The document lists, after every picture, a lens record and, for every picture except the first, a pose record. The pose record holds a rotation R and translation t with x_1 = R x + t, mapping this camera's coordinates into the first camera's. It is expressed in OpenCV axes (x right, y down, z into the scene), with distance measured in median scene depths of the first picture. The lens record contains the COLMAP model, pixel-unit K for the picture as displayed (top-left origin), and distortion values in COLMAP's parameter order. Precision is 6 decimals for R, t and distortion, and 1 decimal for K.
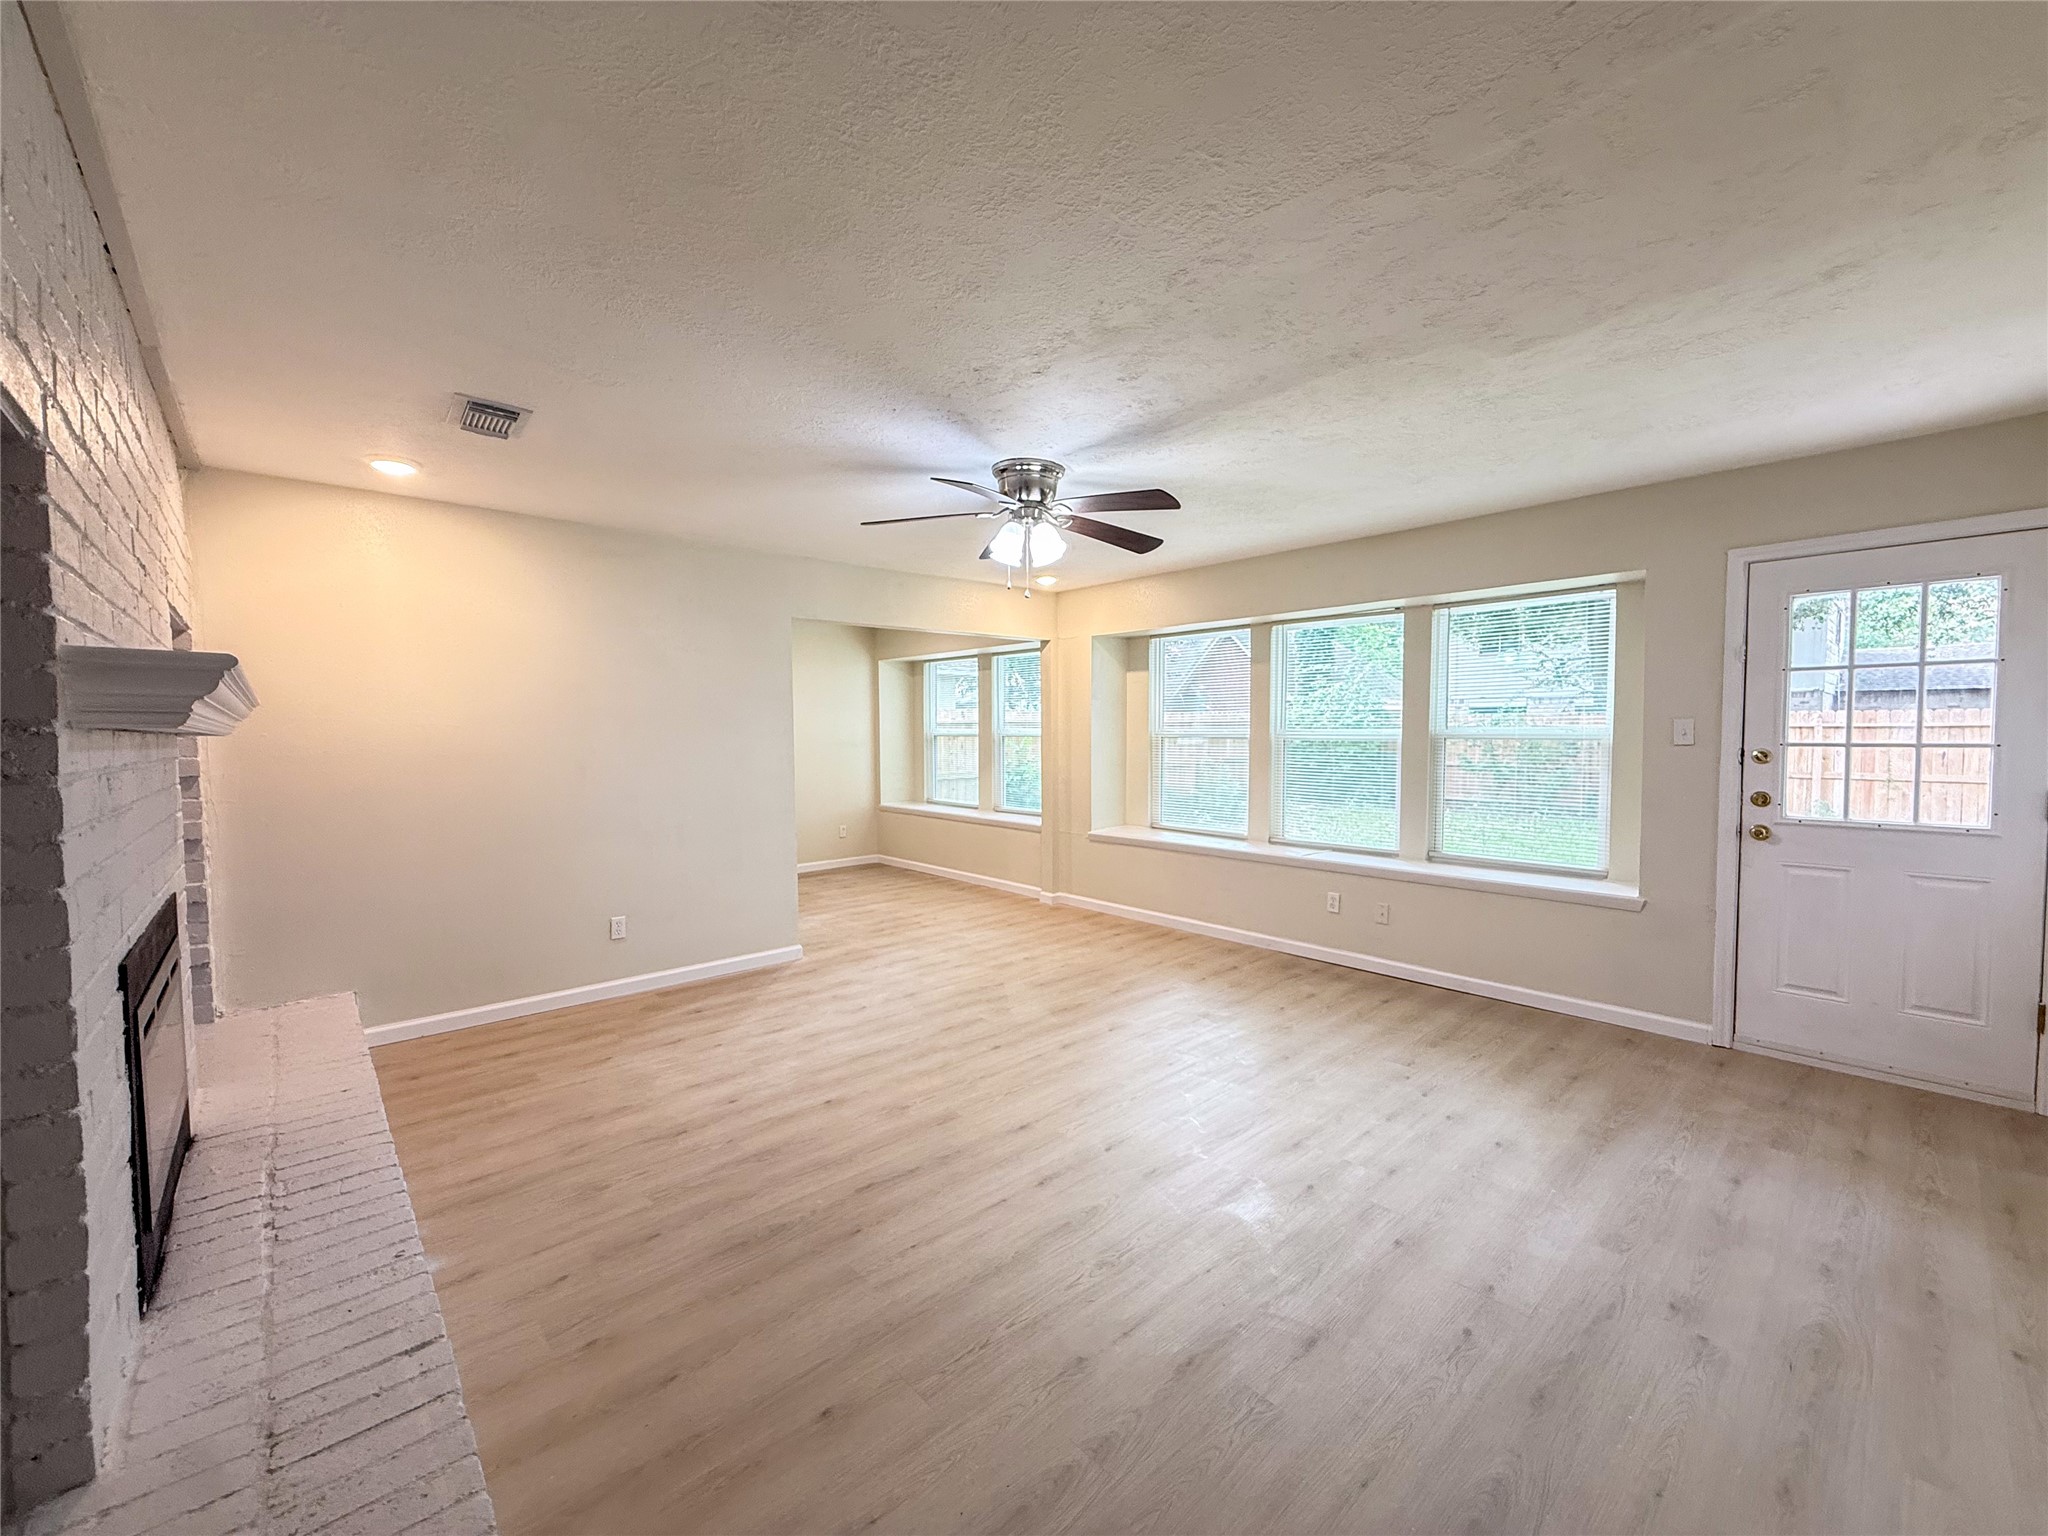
lens RADIAL K [[817.2, 0, 1018.0], [0, 817.2, 769.1], [0, 0, 1]] dist [0.001381, 0.000086]
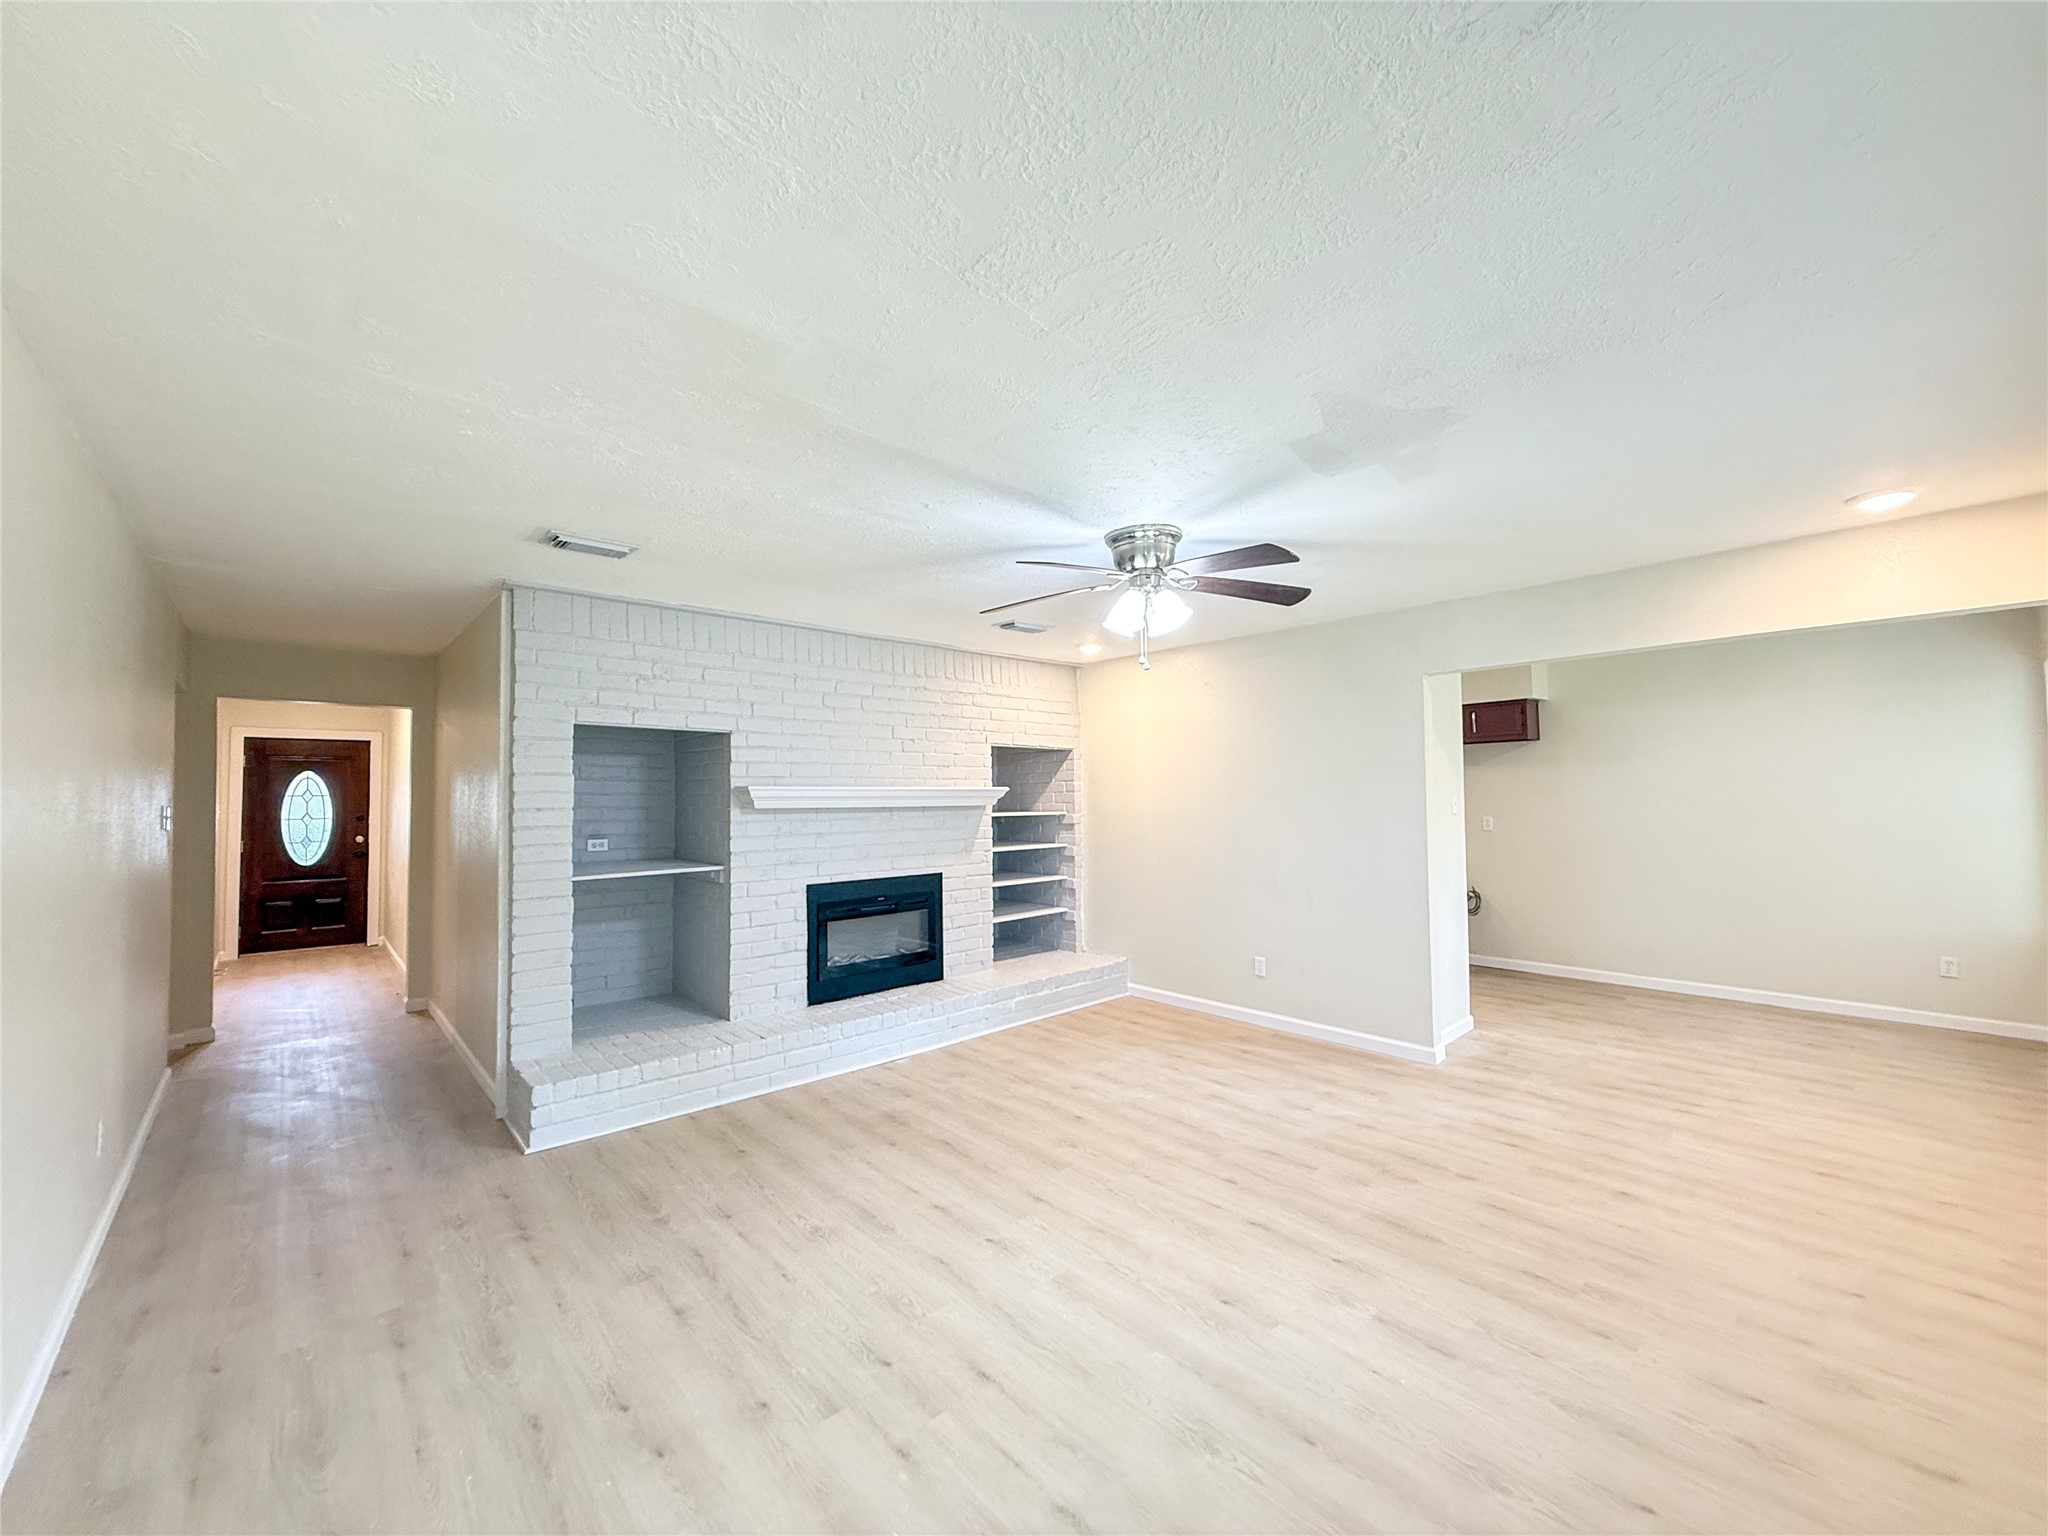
lens RADIAL K [[817.2, 0, 1018.0], [0, 817.2, 769.1], [0, 0, 1]] dist [0.001381, 0.000086]
pose [[0.001820, -0.022699, -0.999741, 0.792550], [-0.034900, 0.999132, -0.022749, -0.059588], [0.999389, 0.034933, 0.001026, 0.720204]]
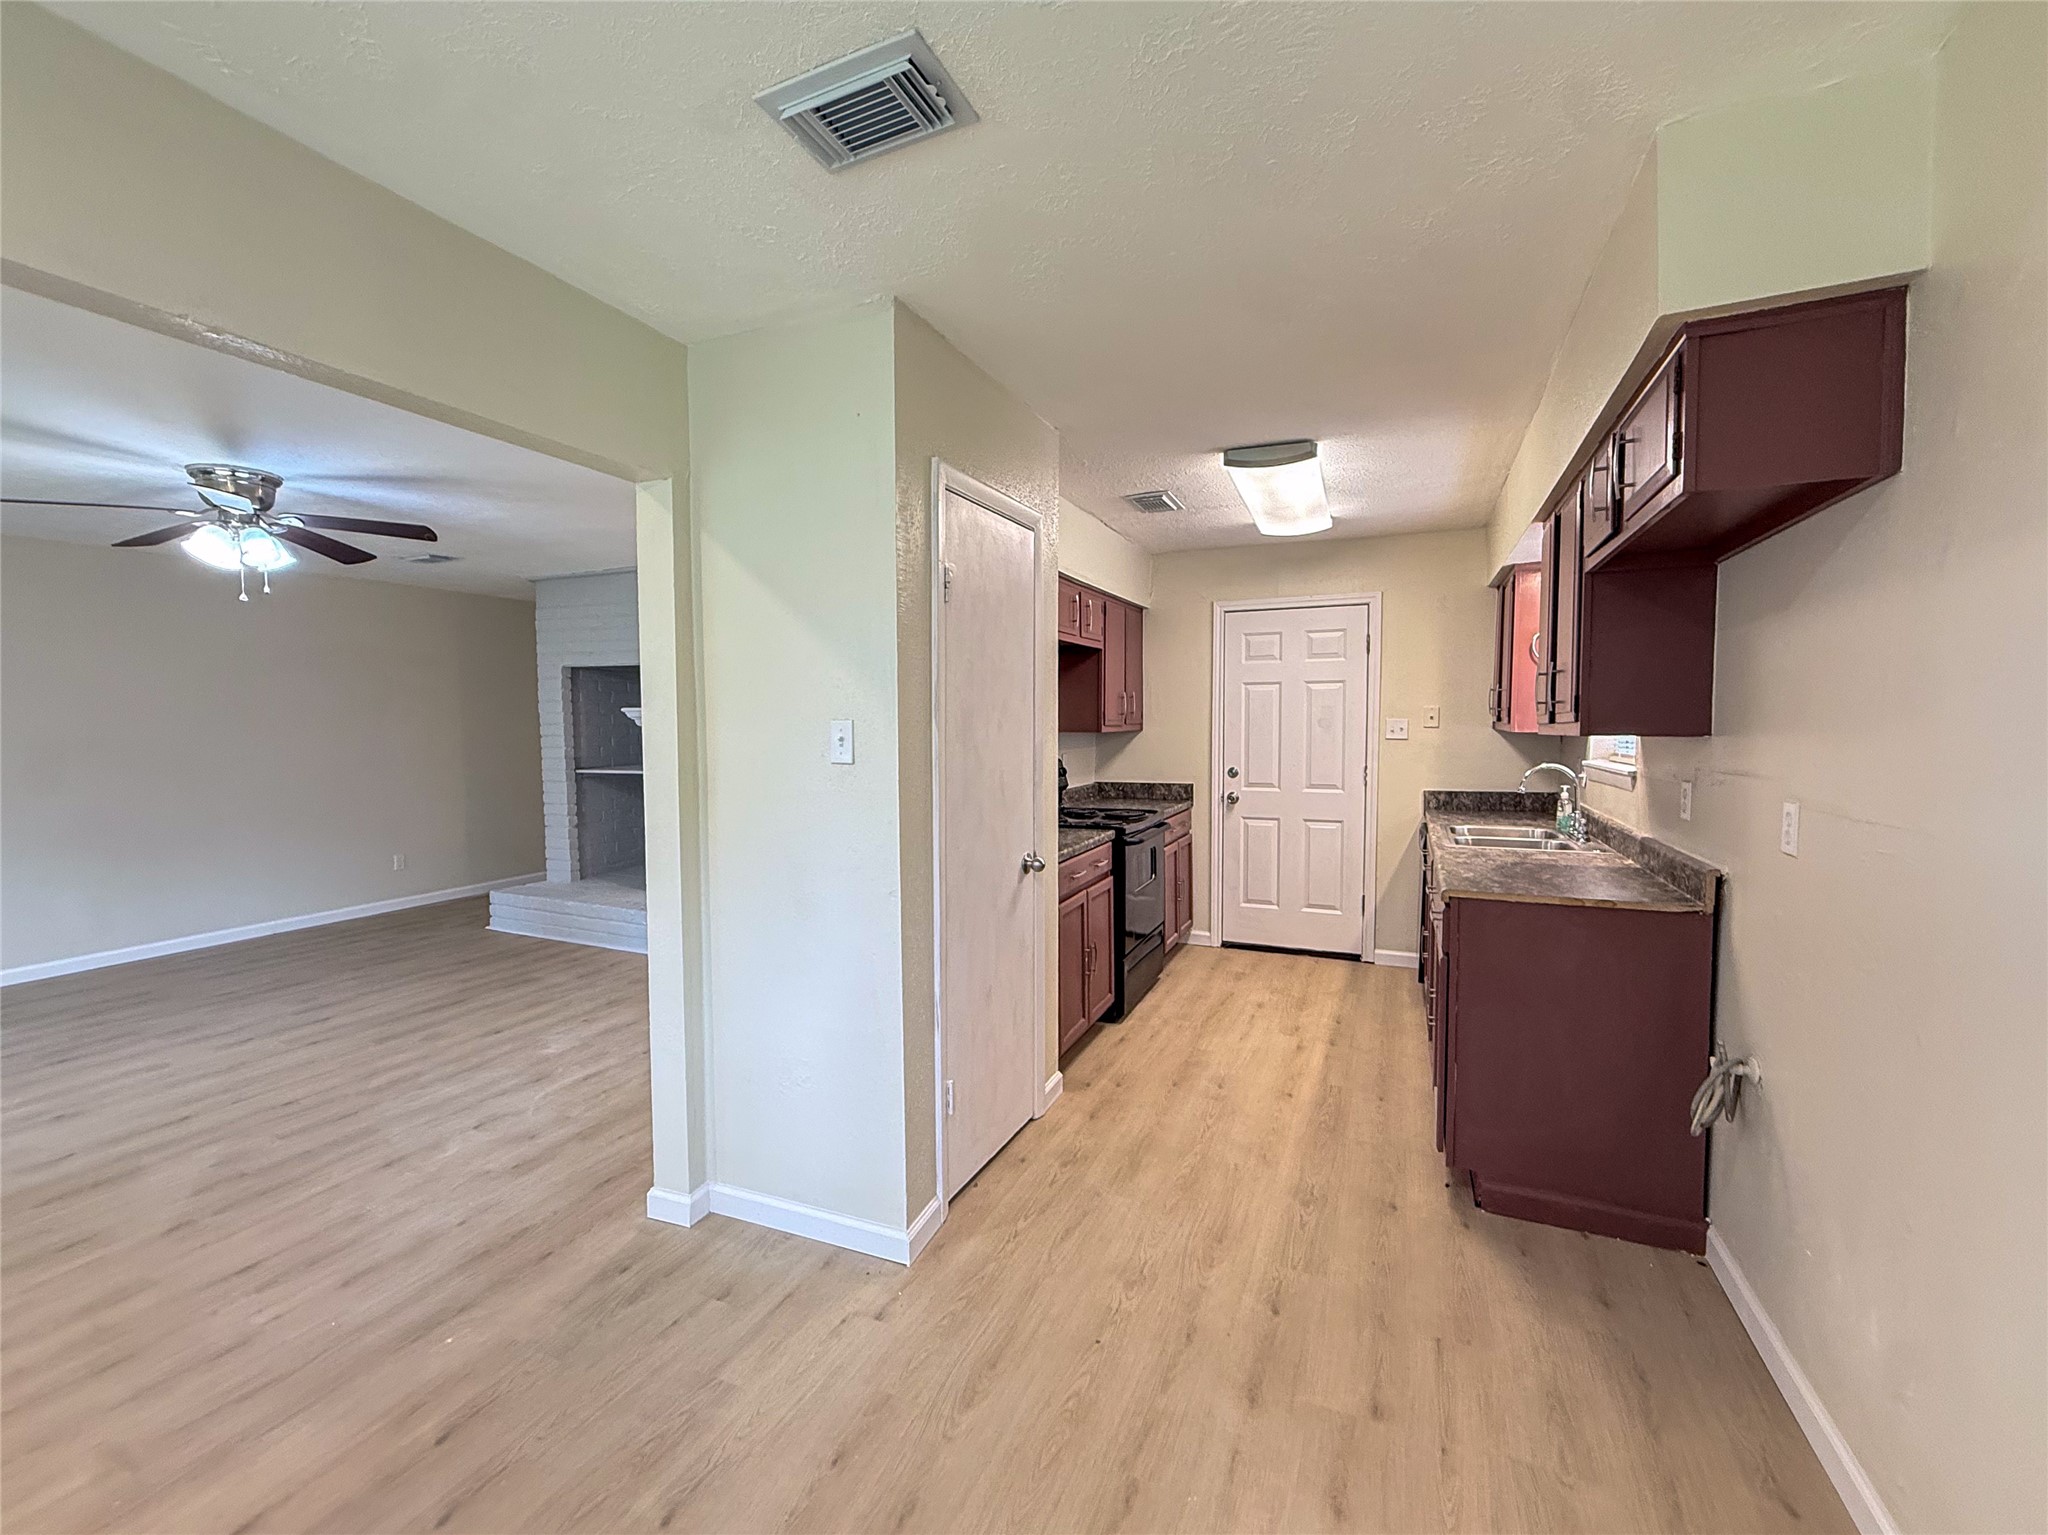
lens RADIAL K [[863.6, 0, 1014.3], [0, 863.6, 766.1], [0, 0, 1]] dist [0.001539, -0.000165]
pose [[-0.913809, 0.032849, -0.404814, -0.346136], [-0.007521, 0.995184, 0.097734, -0.098811], [0.406075, 0.092355, -0.909161, 1.984748]]
